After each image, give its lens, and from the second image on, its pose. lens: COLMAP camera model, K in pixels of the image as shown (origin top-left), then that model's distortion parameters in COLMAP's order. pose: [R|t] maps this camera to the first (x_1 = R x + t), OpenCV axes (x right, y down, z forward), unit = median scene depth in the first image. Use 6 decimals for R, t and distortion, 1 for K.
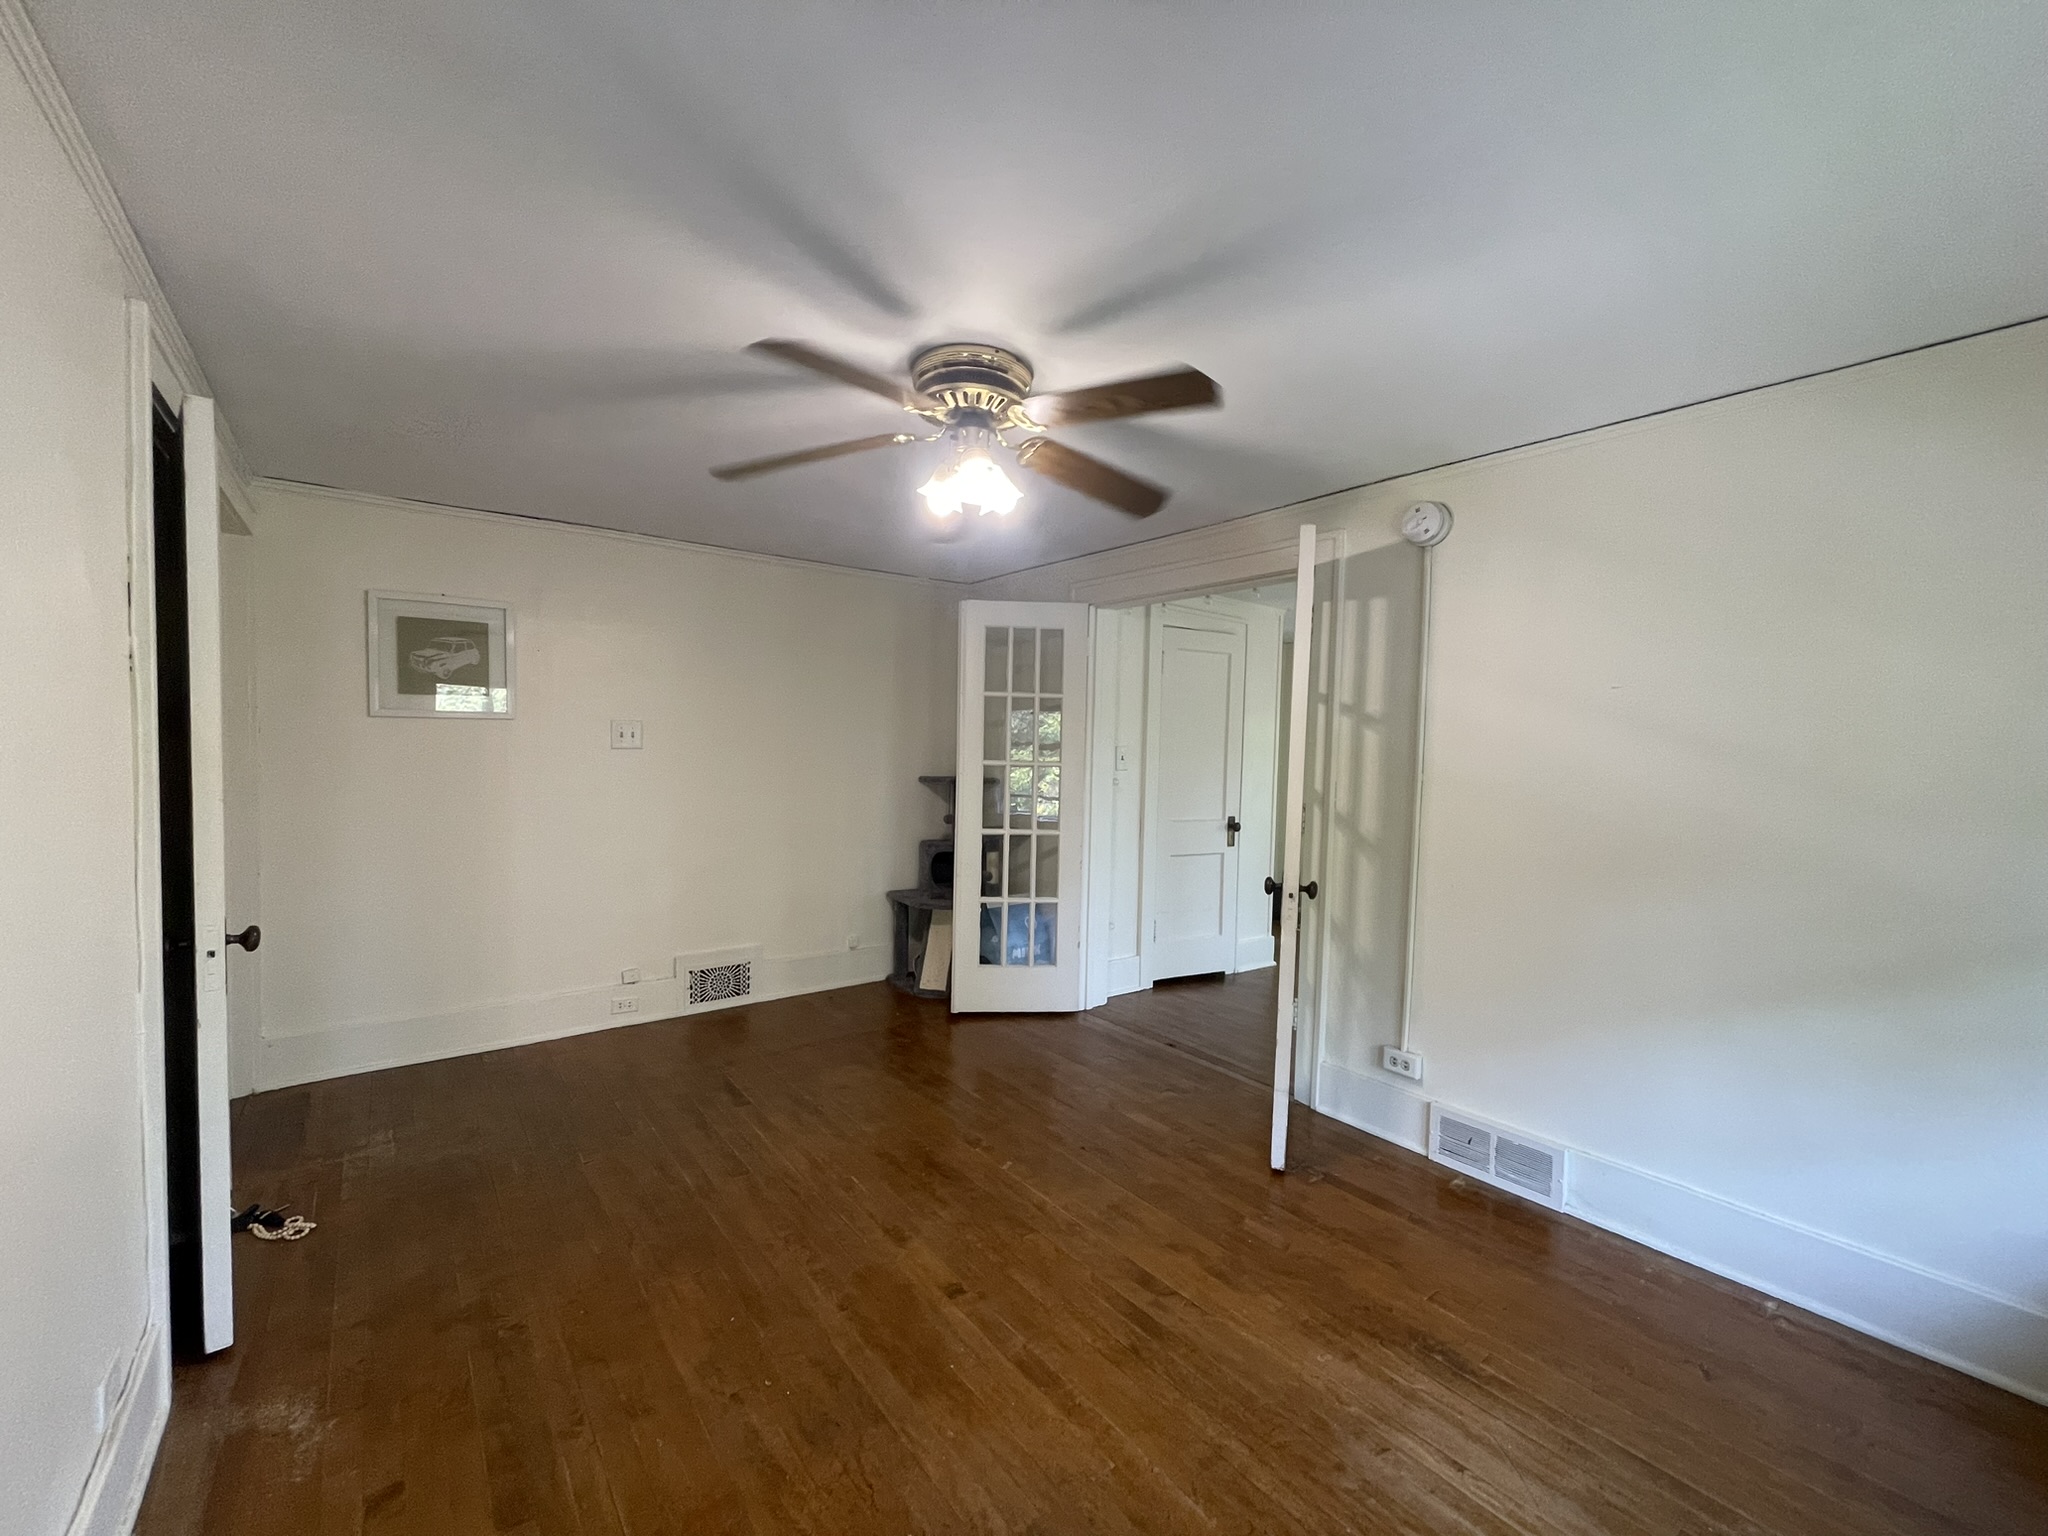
lens RADIAL K [[826.3, 0, 1029.5], [0, 826.3, 776.8], [0, 0, 1]] dist [0.000489, 0.000380]
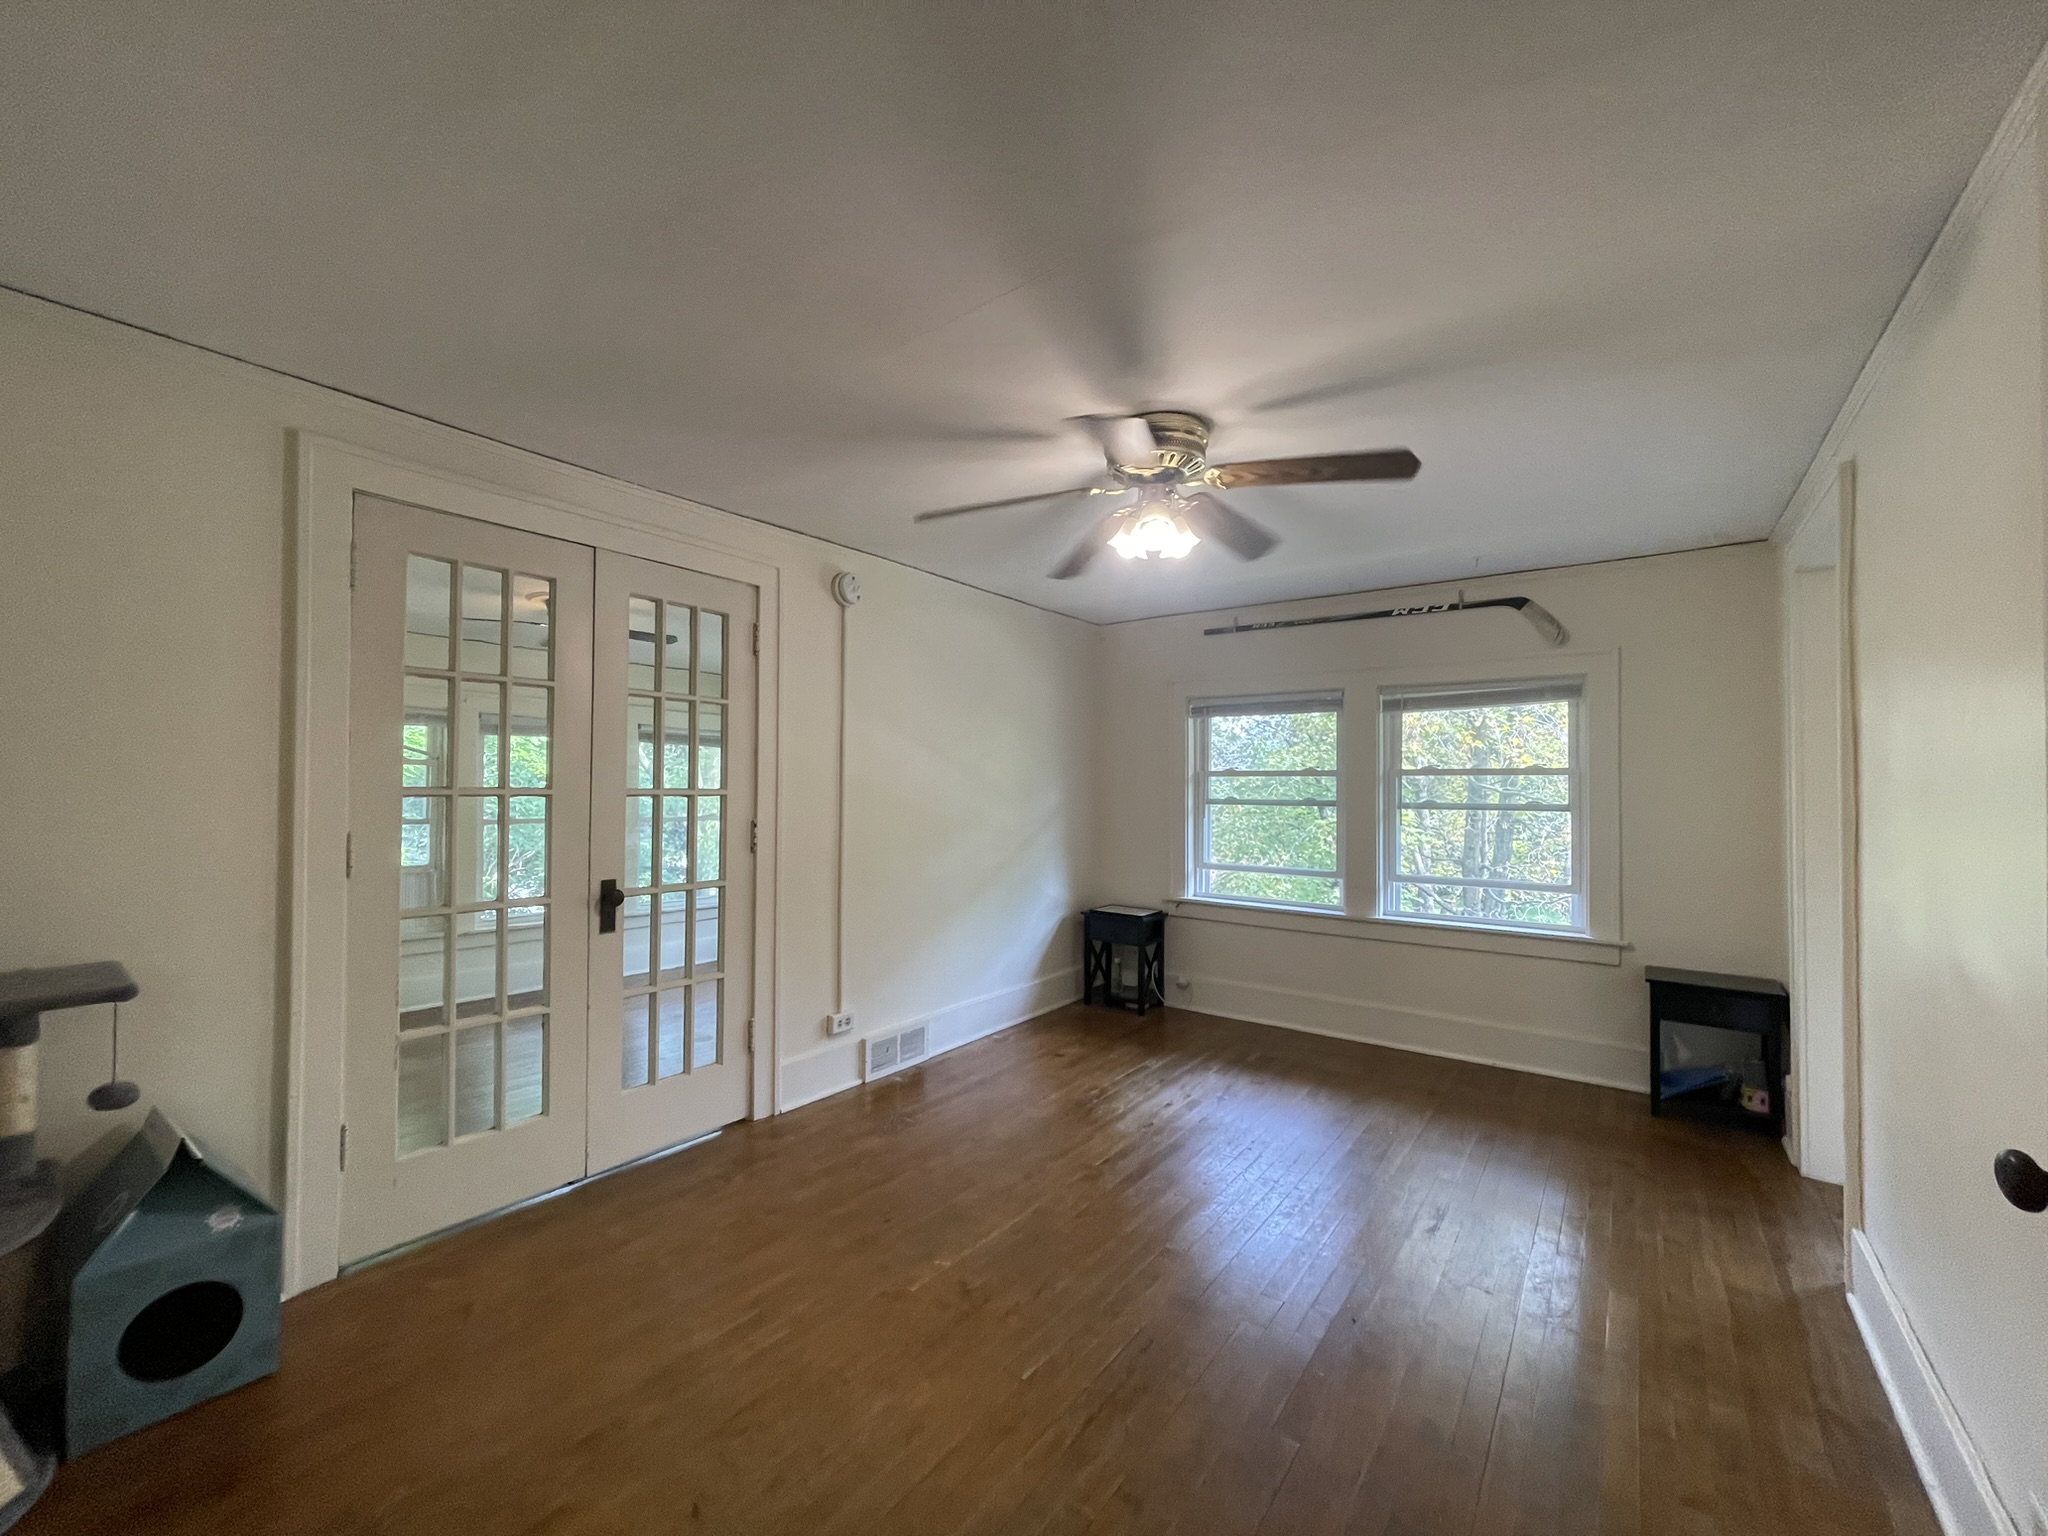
lens RADIAL K [[826.3, 0, 1029.5], [0, 826.3, 776.8], [0, 0, 1]] dist [0.000489, 0.000380]
pose [[-0.266970, -0.010325, 0.963649, -0.902689], [0.026409, 0.999489, 0.018026, -0.030781], [-0.963343, 0.030261, -0.266561, 1.203994]]
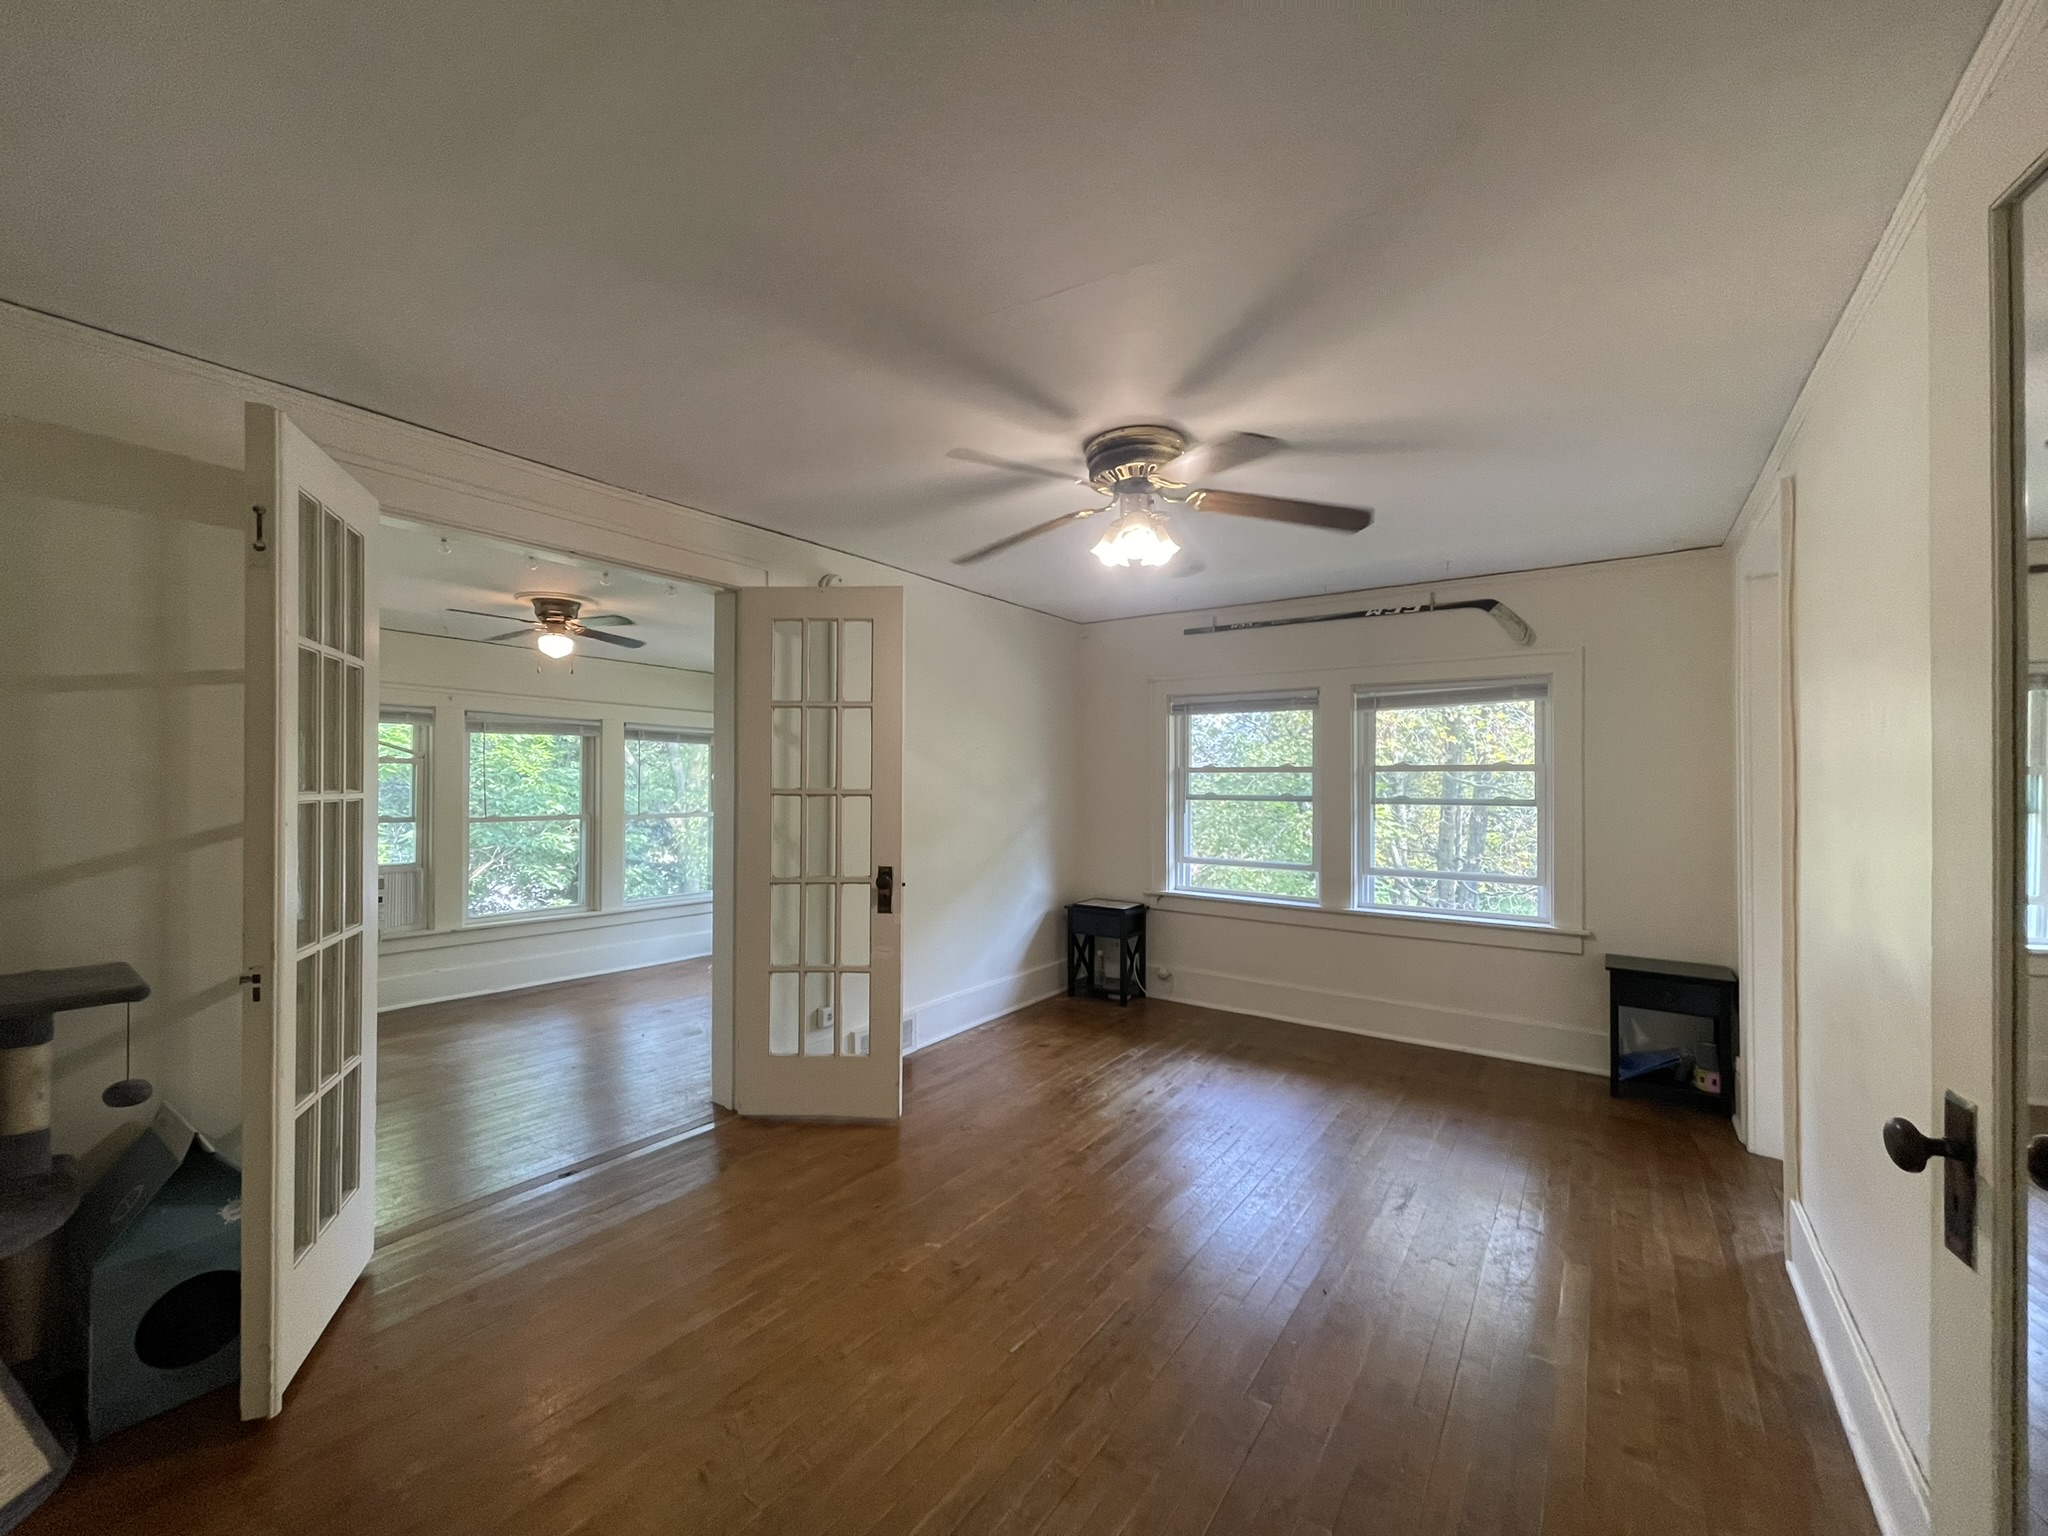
lens RADIAL K [[826.3, 0, 1029.5], [0, 826.3, 776.8], [0, 0, 1]] dist [0.000489, 0.000380]
pose [[-0.287027, -0.017243, 0.957767, -0.936396], [0.029101, 0.999220, 0.026710, -0.040225], [-0.957480, 0.035539, -0.286301, 1.216792]]
